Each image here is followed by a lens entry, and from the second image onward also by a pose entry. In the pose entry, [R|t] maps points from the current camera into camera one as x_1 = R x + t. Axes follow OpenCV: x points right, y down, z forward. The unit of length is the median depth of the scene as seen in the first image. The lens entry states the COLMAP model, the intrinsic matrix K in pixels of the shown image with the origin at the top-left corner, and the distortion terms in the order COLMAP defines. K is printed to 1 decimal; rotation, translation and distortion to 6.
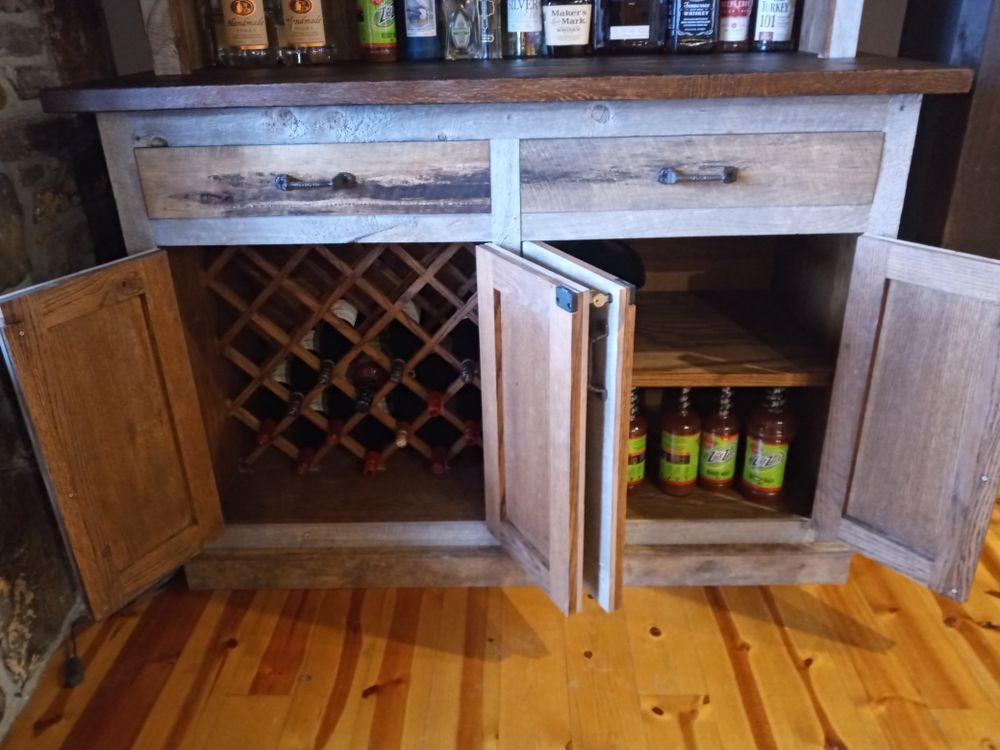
lens RADIAL K [[773.1, 0, 495.0], [0, 773.1, 369.8], [0, 0, 1]] dist [0.028663, -0.037311]
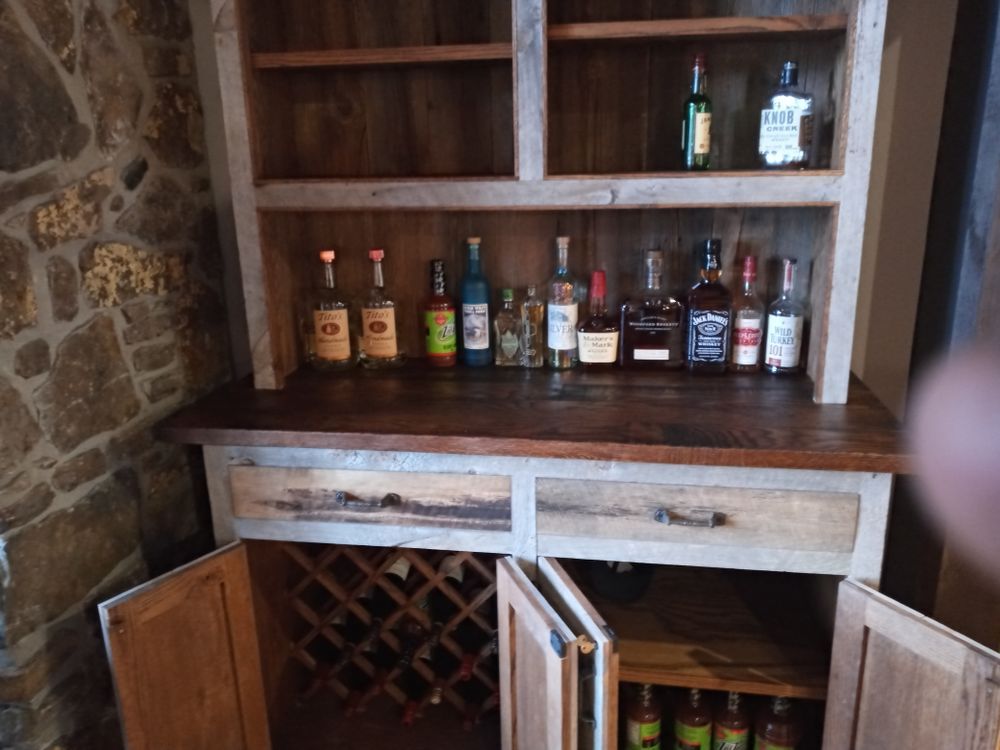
lens RADIAL K [[767.4, 0, 501.4], [0, 767.4, 371.0], [0, 0, 1]] dist [0.043898, -0.039558]
pose [[0.990426, 0.044083, -0.130817, 0.121588], [-0.062264, 0.988428, -0.138323, -0.282826], [0.123206, 0.145144, 0.981710, -0.180519]]
